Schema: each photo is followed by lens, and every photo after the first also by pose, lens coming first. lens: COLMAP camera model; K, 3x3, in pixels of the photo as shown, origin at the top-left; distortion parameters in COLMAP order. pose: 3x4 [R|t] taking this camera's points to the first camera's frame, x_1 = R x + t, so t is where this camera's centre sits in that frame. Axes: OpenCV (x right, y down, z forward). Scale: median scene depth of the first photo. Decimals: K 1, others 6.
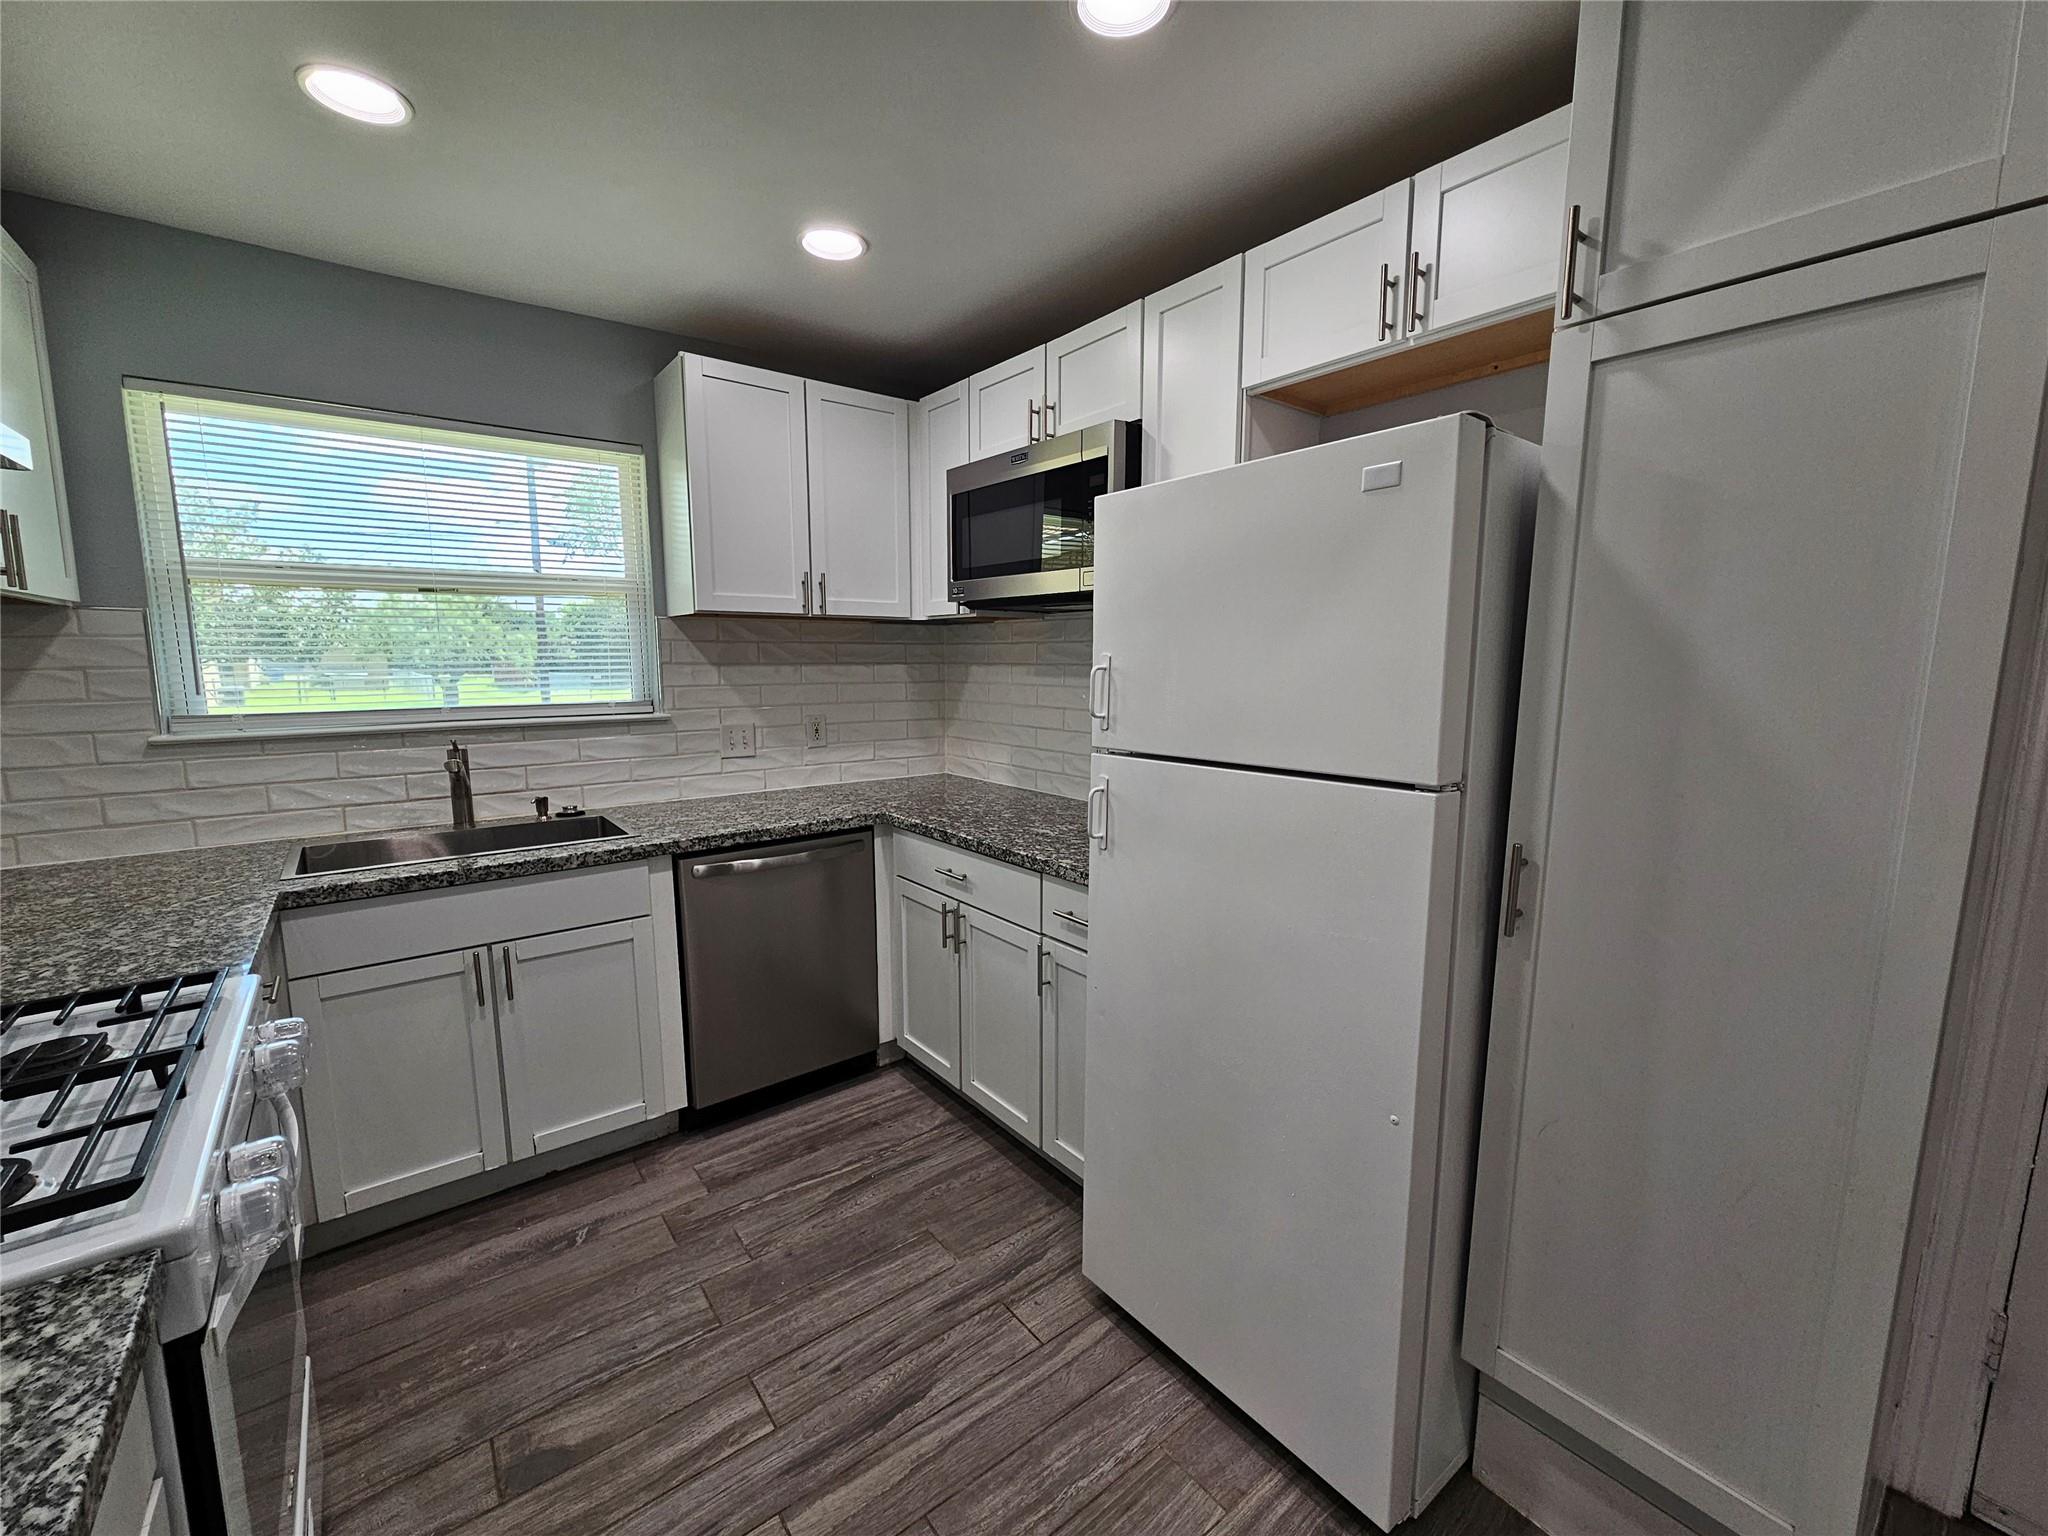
lens RADIAL K [[844.0, 0, 1022.2], [0, 844.0, 774.0], [0, 0, 1]] dist [-0.001504, 0.001815]
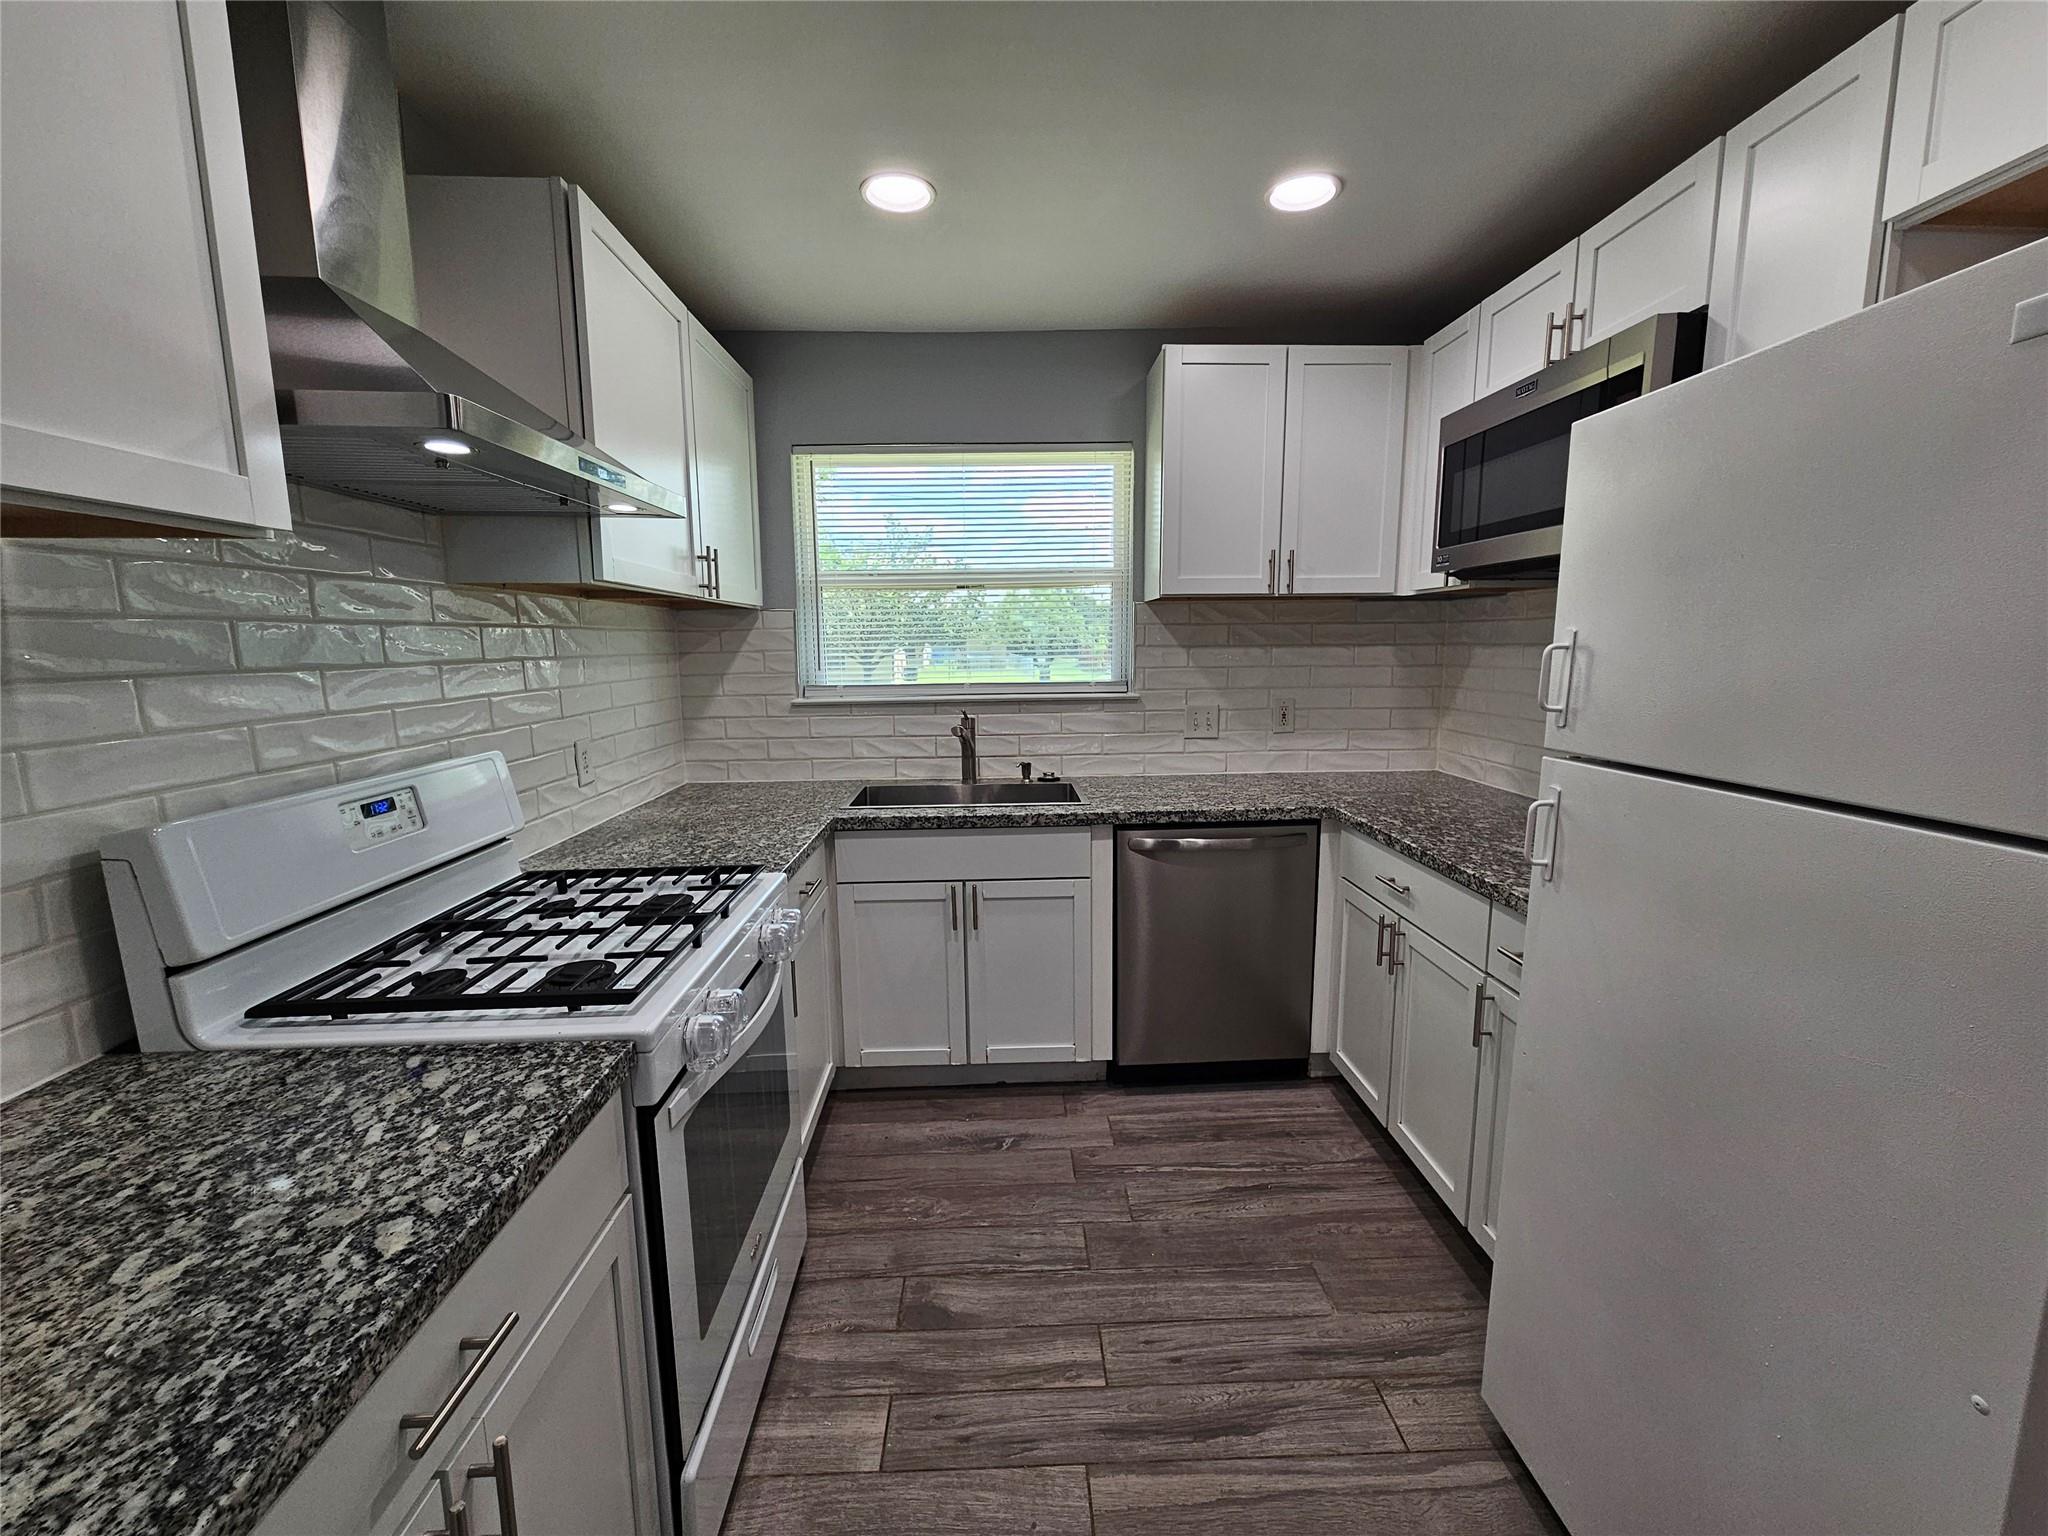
lens RADIAL K [[844.0, 0, 1022.2], [0, 844.0, 774.0], [0, 0, 1]] dist [-0.001504, 0.001815]
pose [[0.808937, 0.082239, -0.582114, 0.118750], [-0.071788, 0.996576, 0.041031, -0.004554], [0.583495, 0.008597, 0.812071, 0.067650]]
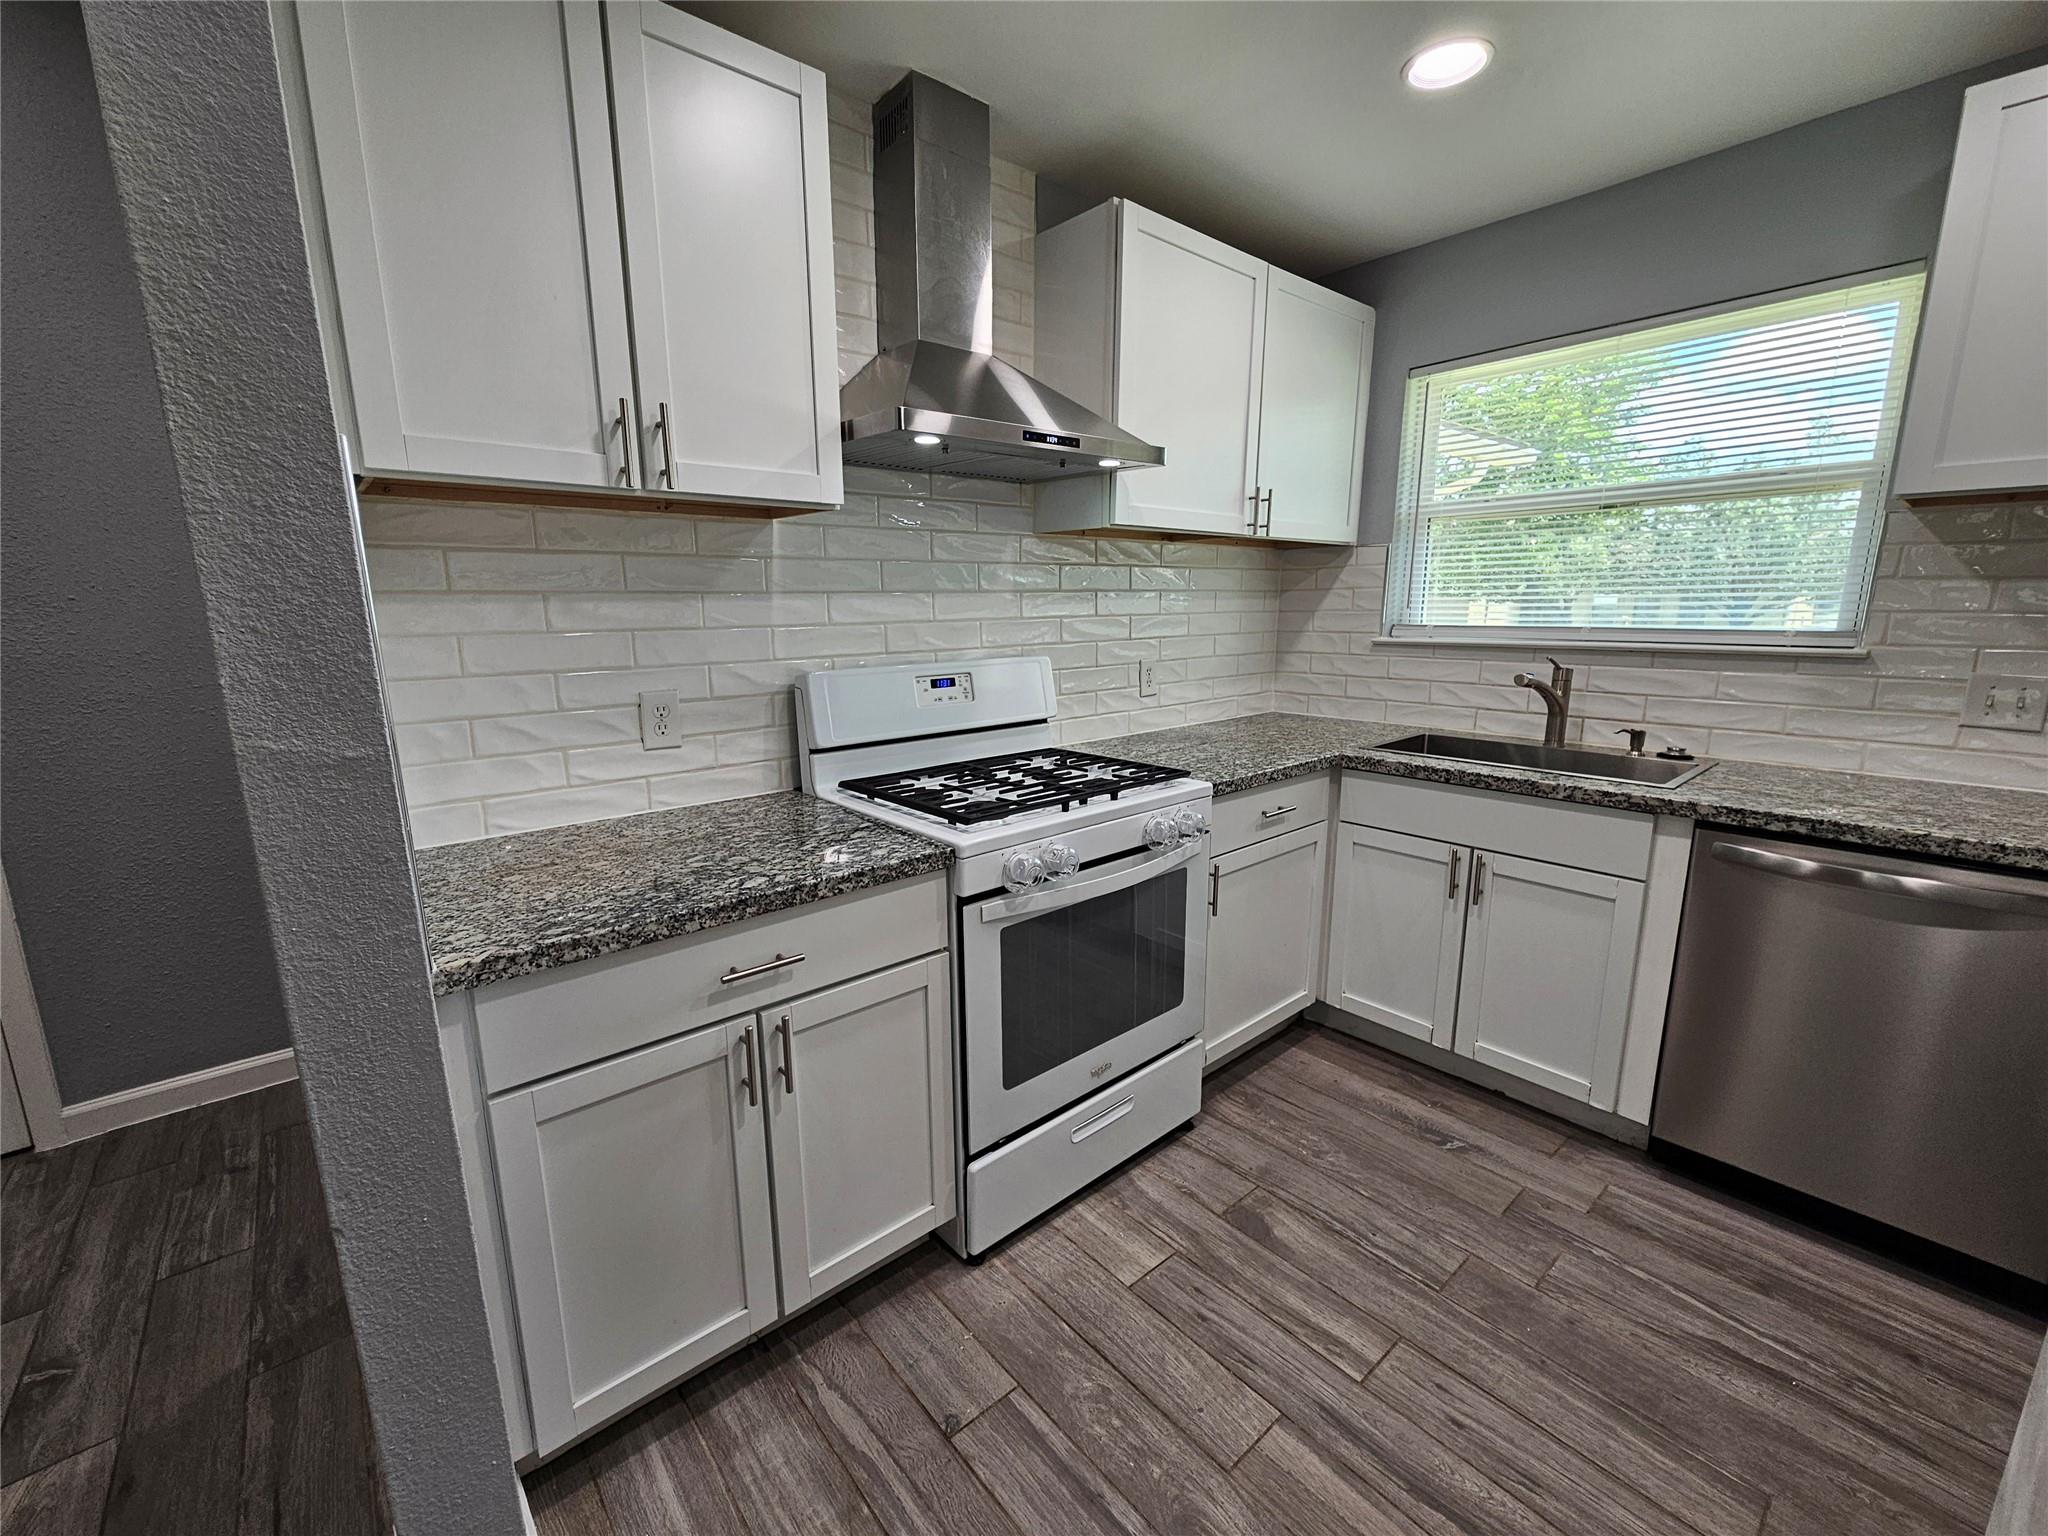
lens RADIAL K [[844.0, 0, 1022.2], [0, 844.0, 774.0], [0, 0, 1]] dist [-0.001504, 0.001815]
pose [[0.043655, 0.200480, -0.978725, 0.349141], [-0.132067, 0.972219, 0.193256, -0.017204], [0.990279, 0.120821, 0.068919, 0.343144]]
